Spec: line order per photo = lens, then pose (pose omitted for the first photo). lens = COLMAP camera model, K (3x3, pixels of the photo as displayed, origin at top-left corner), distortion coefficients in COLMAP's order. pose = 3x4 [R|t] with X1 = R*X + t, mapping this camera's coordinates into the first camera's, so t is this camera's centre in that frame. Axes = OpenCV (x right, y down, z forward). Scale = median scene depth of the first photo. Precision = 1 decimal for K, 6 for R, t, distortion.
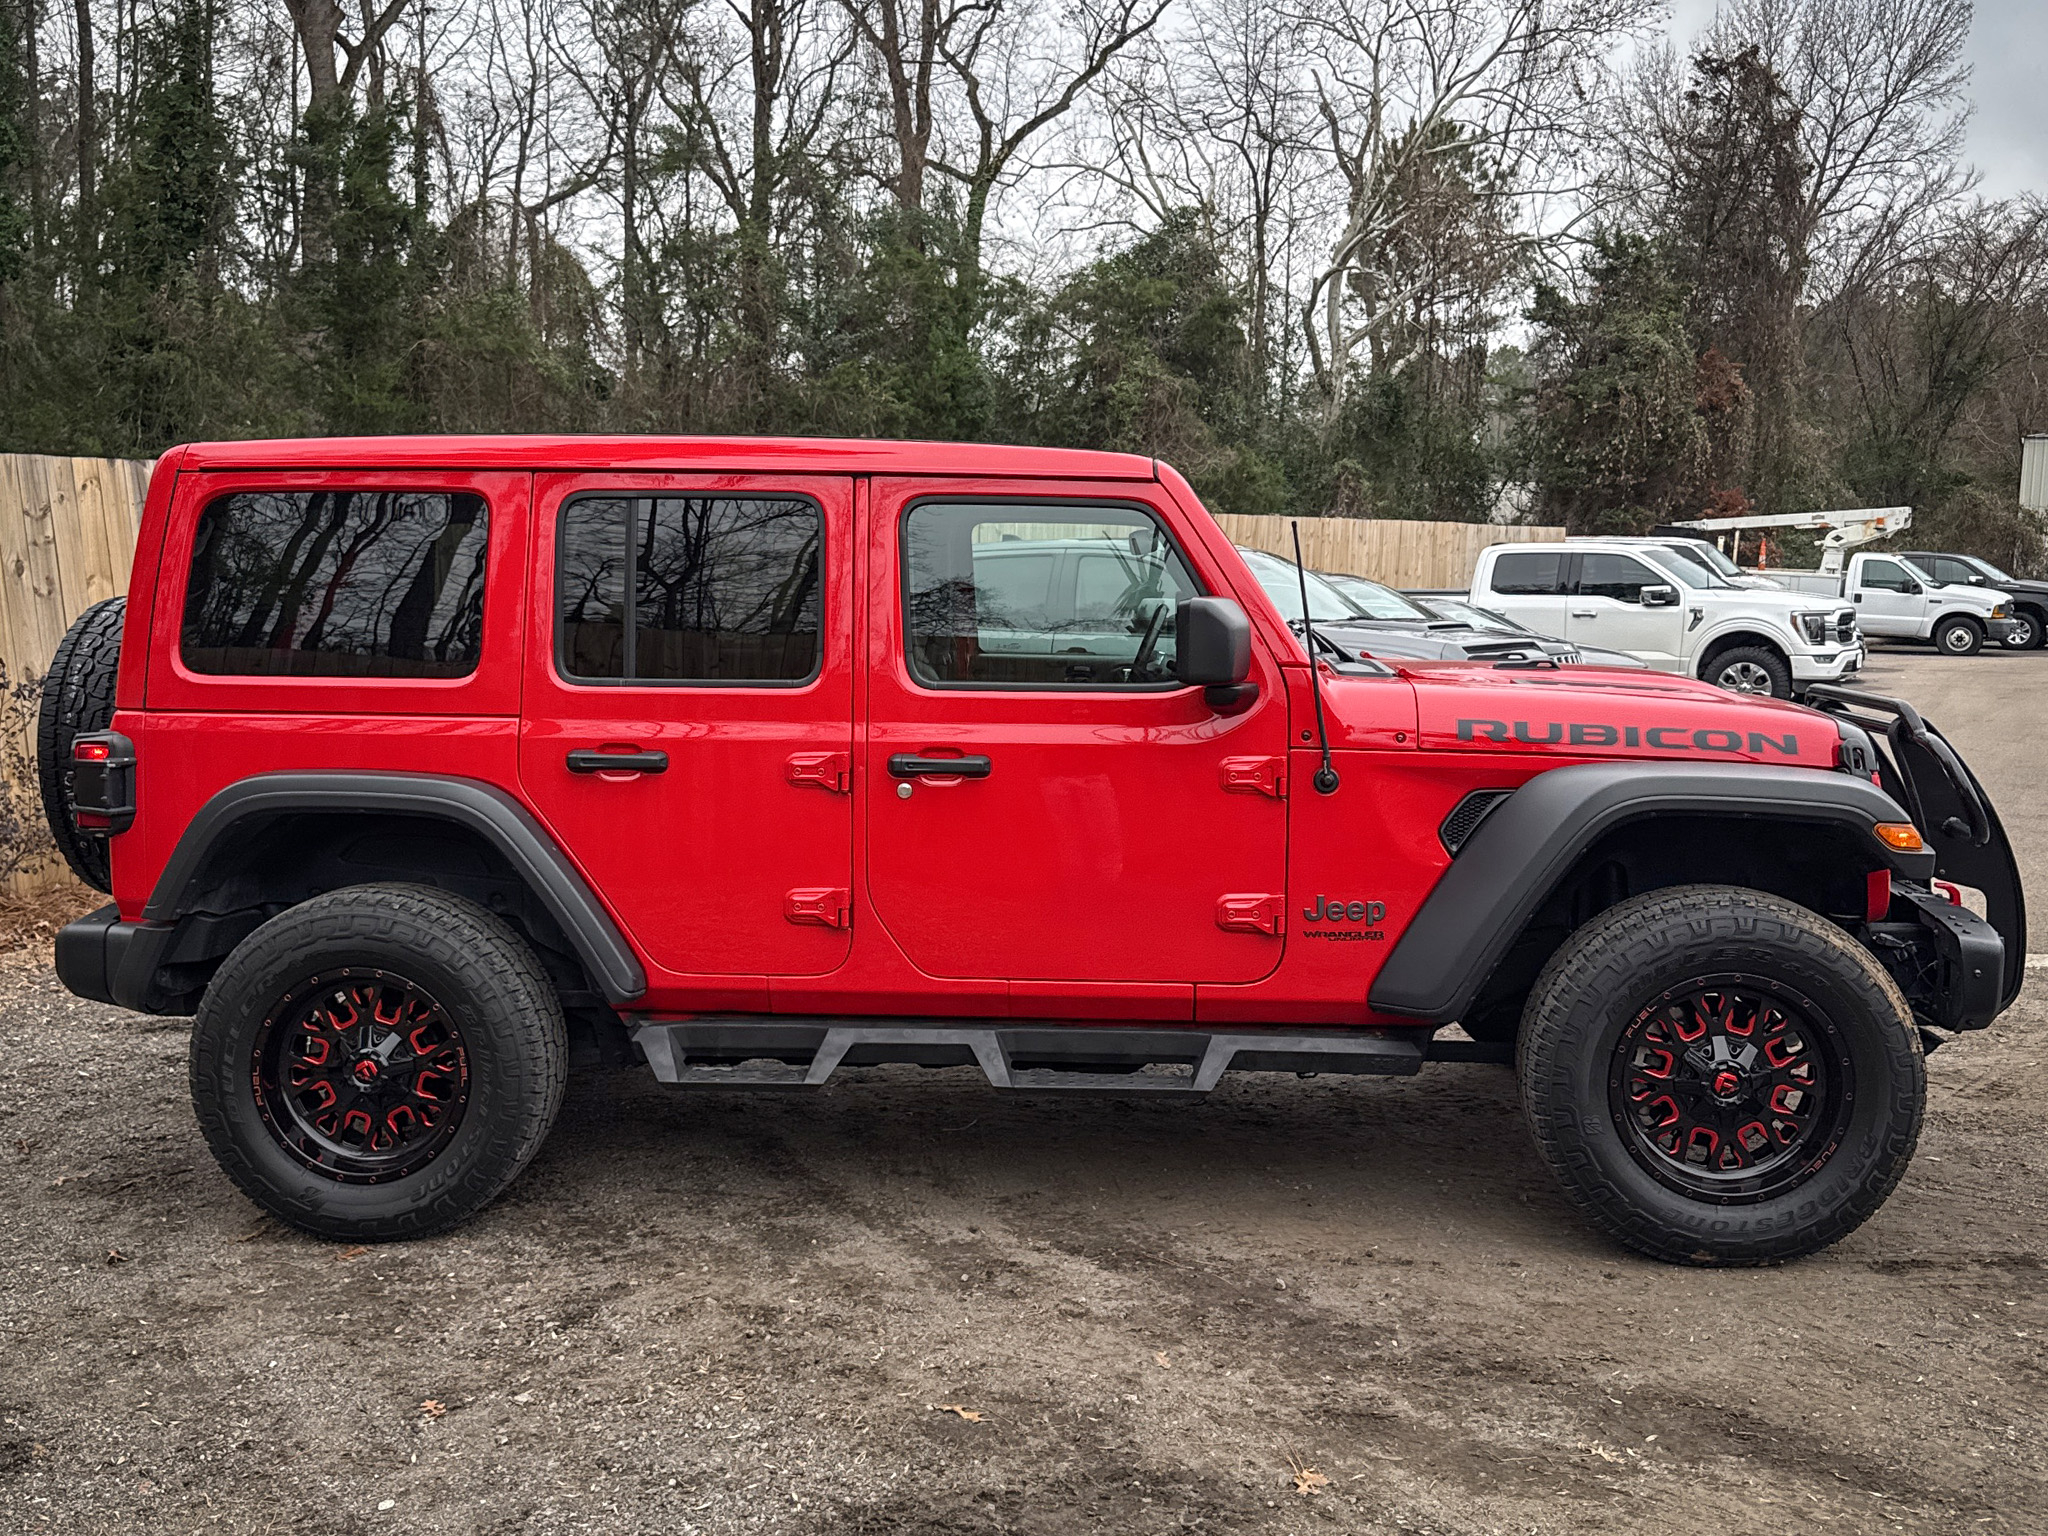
lens RADIAL K [[2009.0, 0, 1024.0], [0, 2009.0, 768.0], [0, 0, 1]] dist [0.023098, -0.021854]
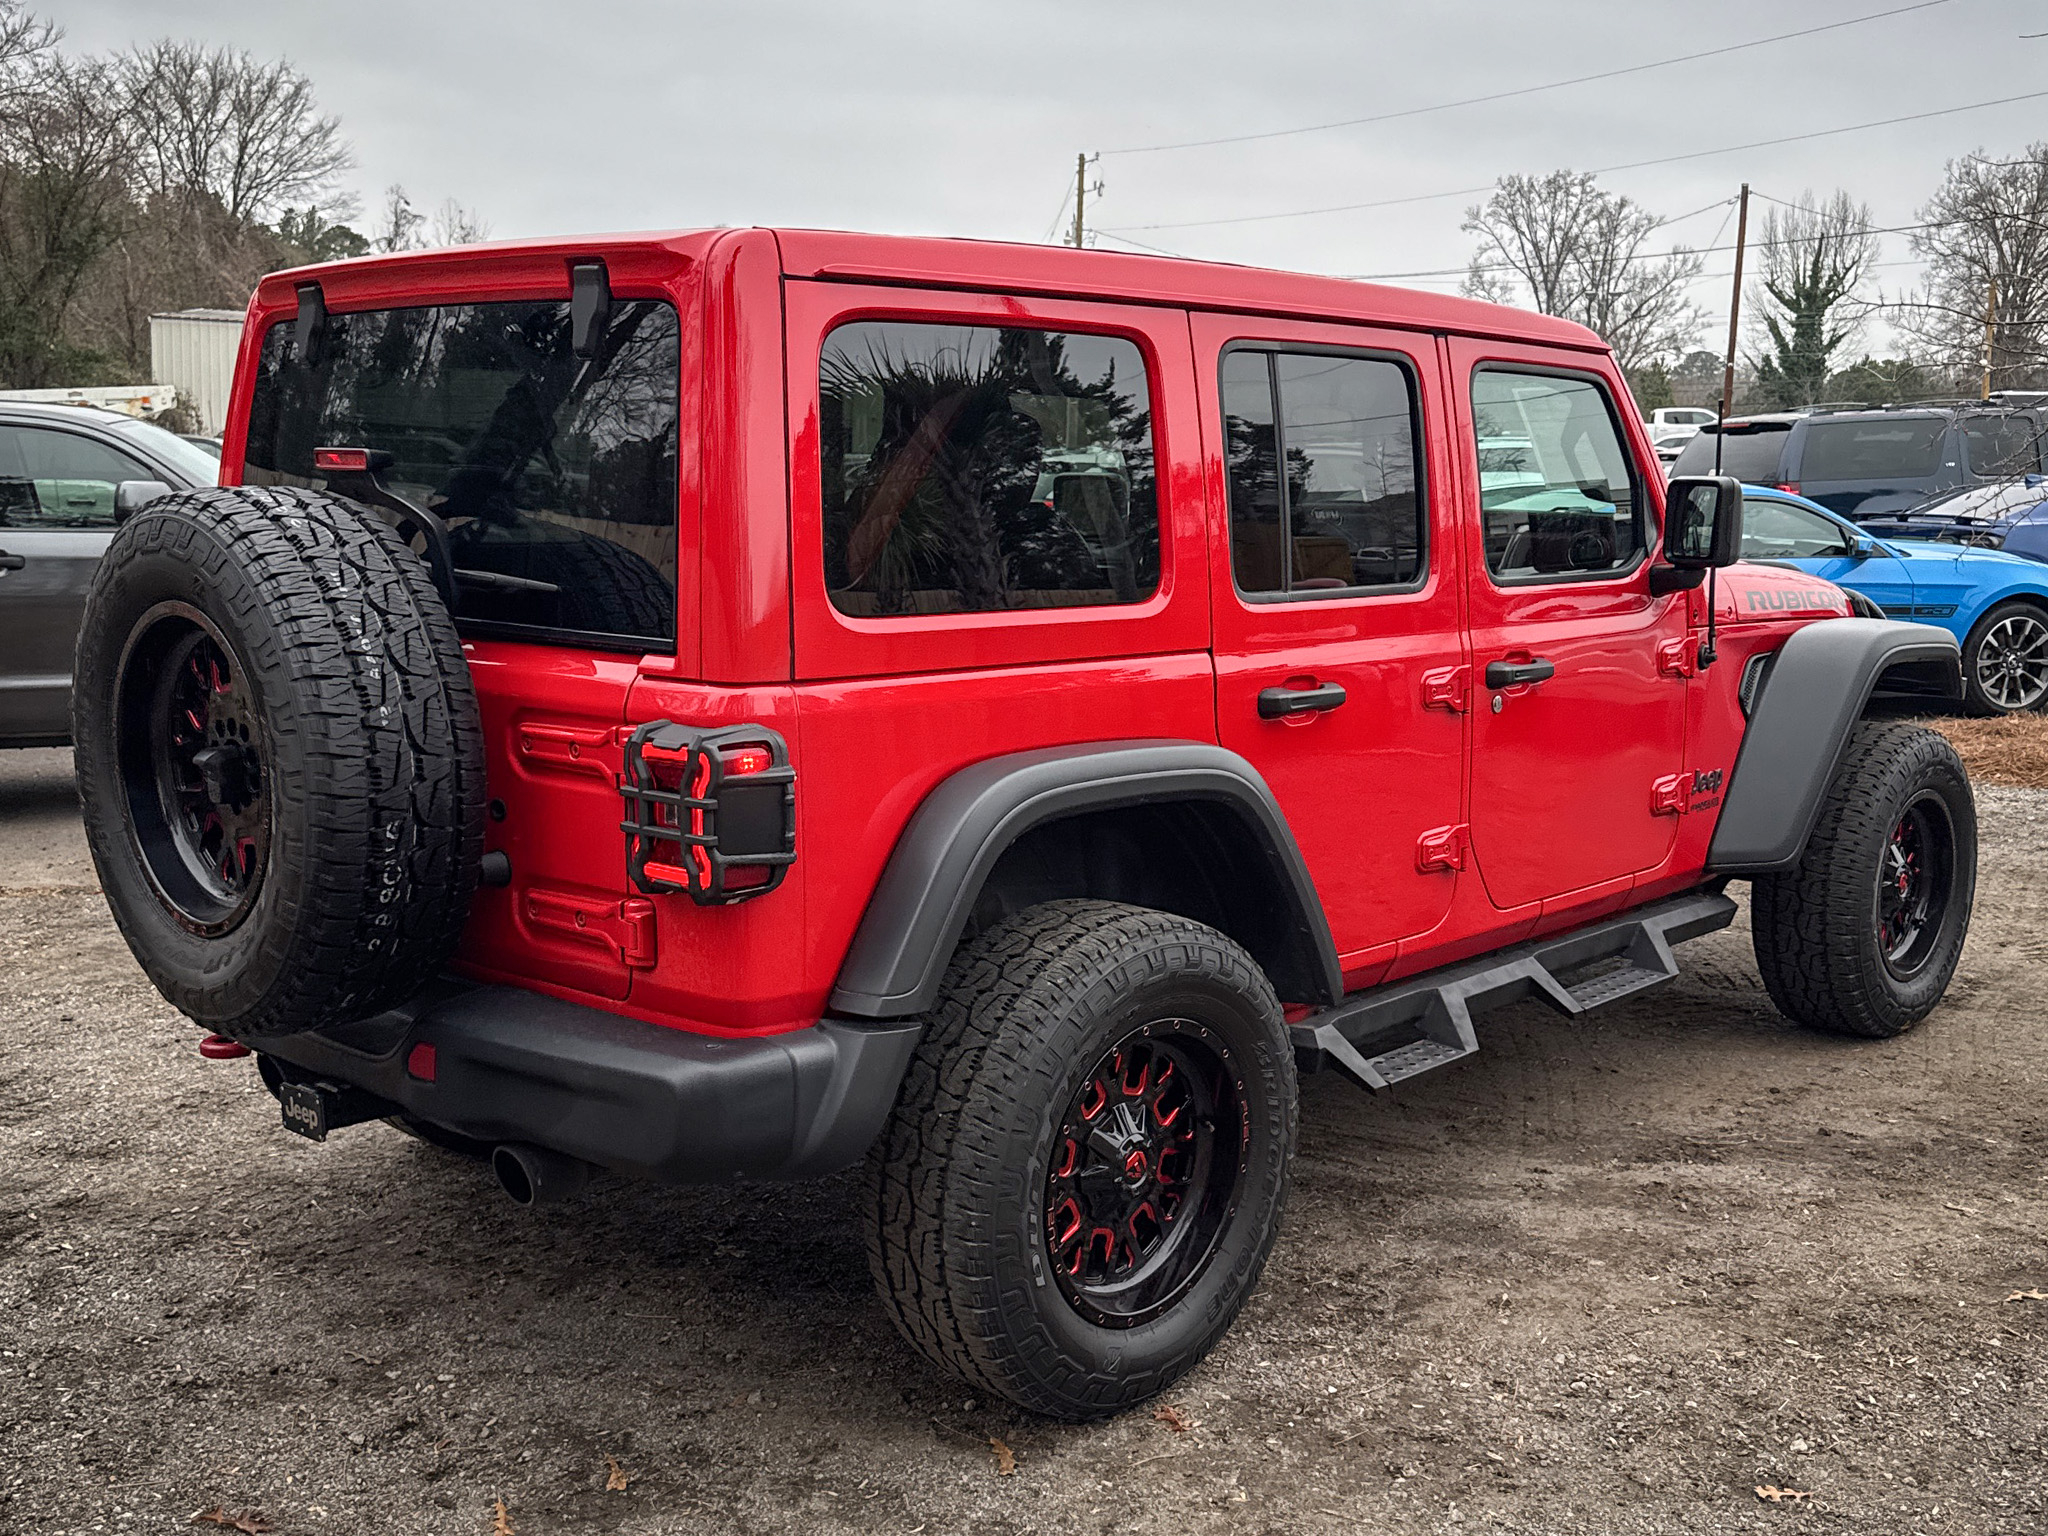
lens RADIAL K [[2089.6, 0, 992.2], [0, 2089.6, 857.4], [0, 0, 1]] dist [0.049599, -0.134478]
pose [[0.658825, -0.142436, 0.738689, -0.888403], [0.073555, 0.989404, 0.125176, -0.052619], [-0.748691, -0.028135, 0.662321, 0.558141]]
